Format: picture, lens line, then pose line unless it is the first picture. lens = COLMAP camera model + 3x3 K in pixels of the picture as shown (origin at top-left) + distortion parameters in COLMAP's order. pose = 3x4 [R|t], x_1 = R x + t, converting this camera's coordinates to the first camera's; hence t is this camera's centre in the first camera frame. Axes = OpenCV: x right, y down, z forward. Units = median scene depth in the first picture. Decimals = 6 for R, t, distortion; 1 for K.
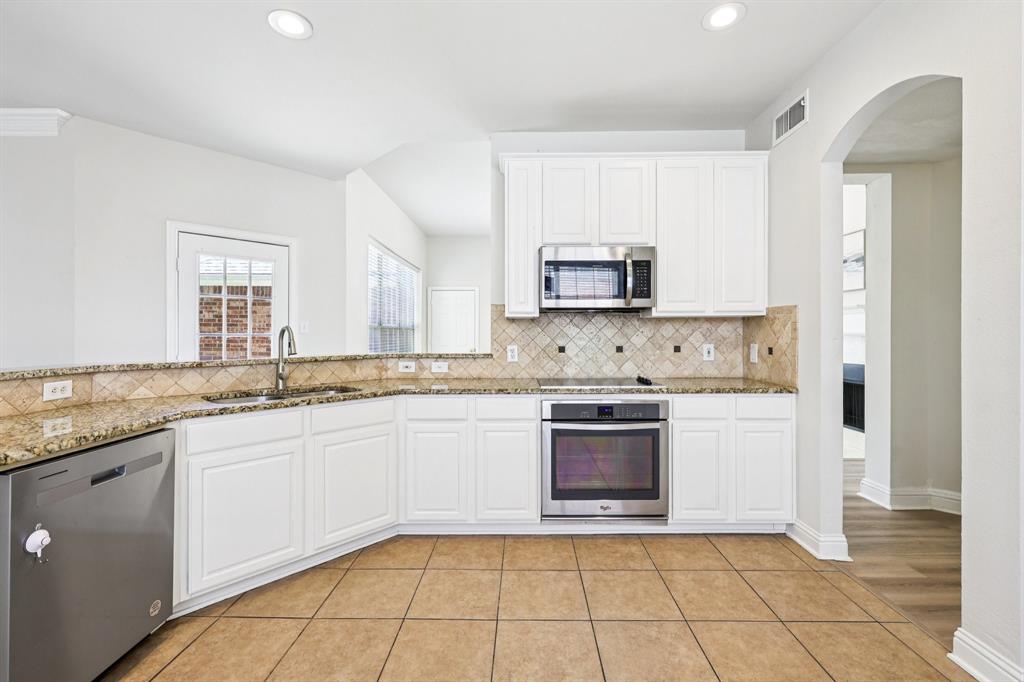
lens RADIAL K [[440.2, 0, 514.8], [0, 440.2, 335.2], [0, 0, 1]] dist [0.002023, 0.000186]
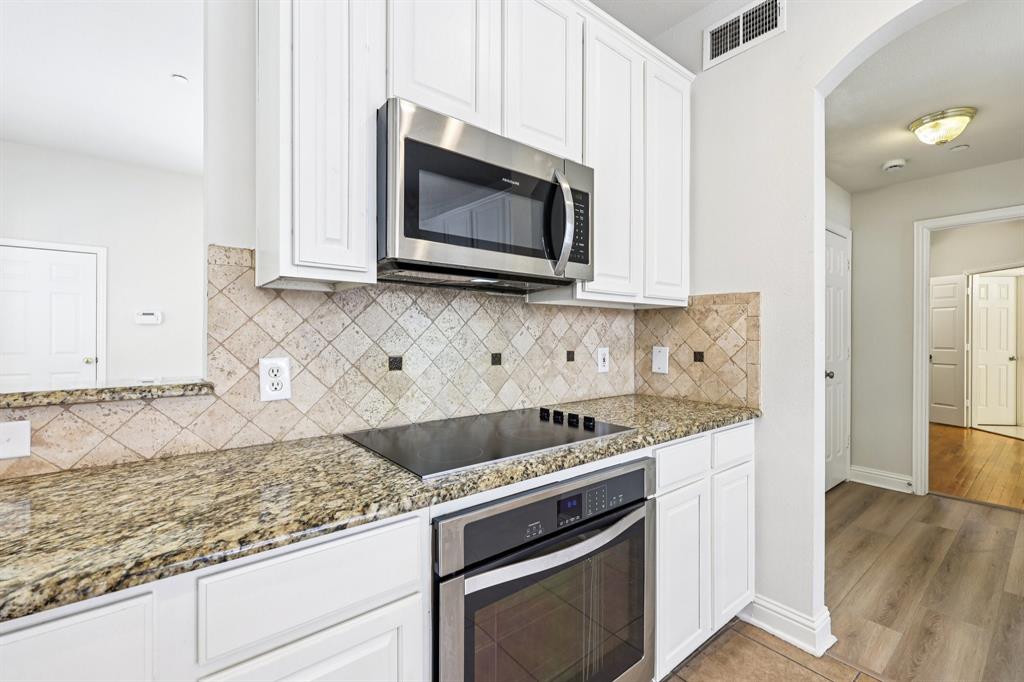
lens RADIAL K [[440.2, 0, 514.8], [0, 440.2, 335.2], [0, 0, 1]] dist [0.002023, 0.000186]
pose [[0.771674, 0.005105, 0.635997, -0.097090], [-0.003273, 0.999986, -0.004056, 0.004818], [-0.636009, 0.001049, 0.771681, 0.612519]]
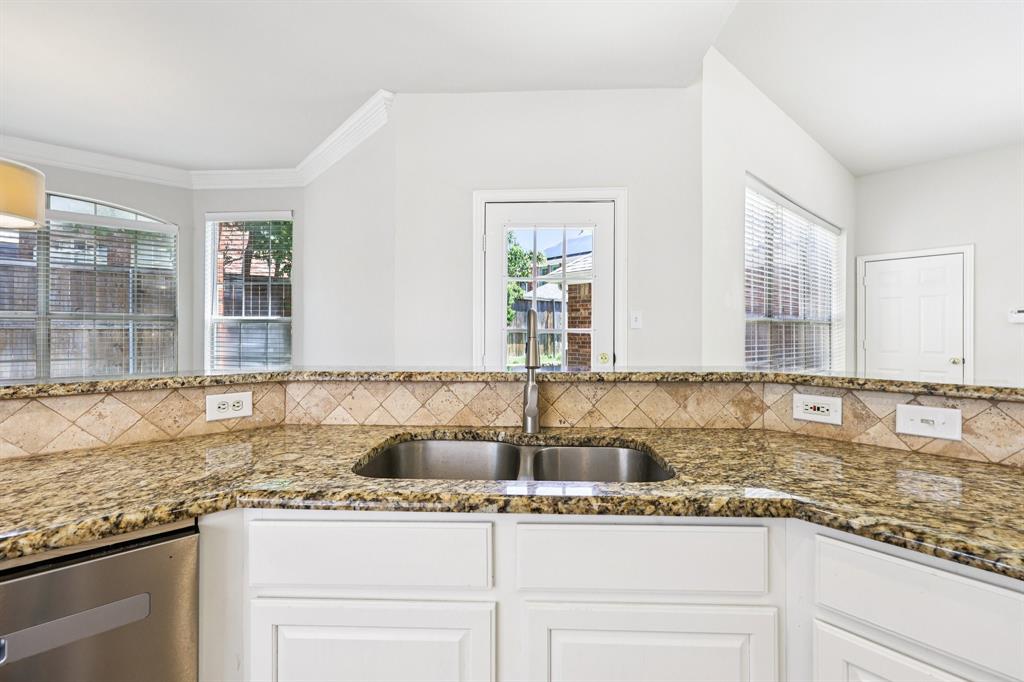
lens RADIAL K [[440.2, 0, 514.8], [0, 440.2, 335.2], [0, 0, 1]] dist [0.002023, 0.000186]
pose [[0.665220, 0.004890, -0.746631, -0.137971], [-0.004789, 0.999986, 0.002282, 0.005897], [0.746632, 0.002057, 0.665234, 0.566721]]
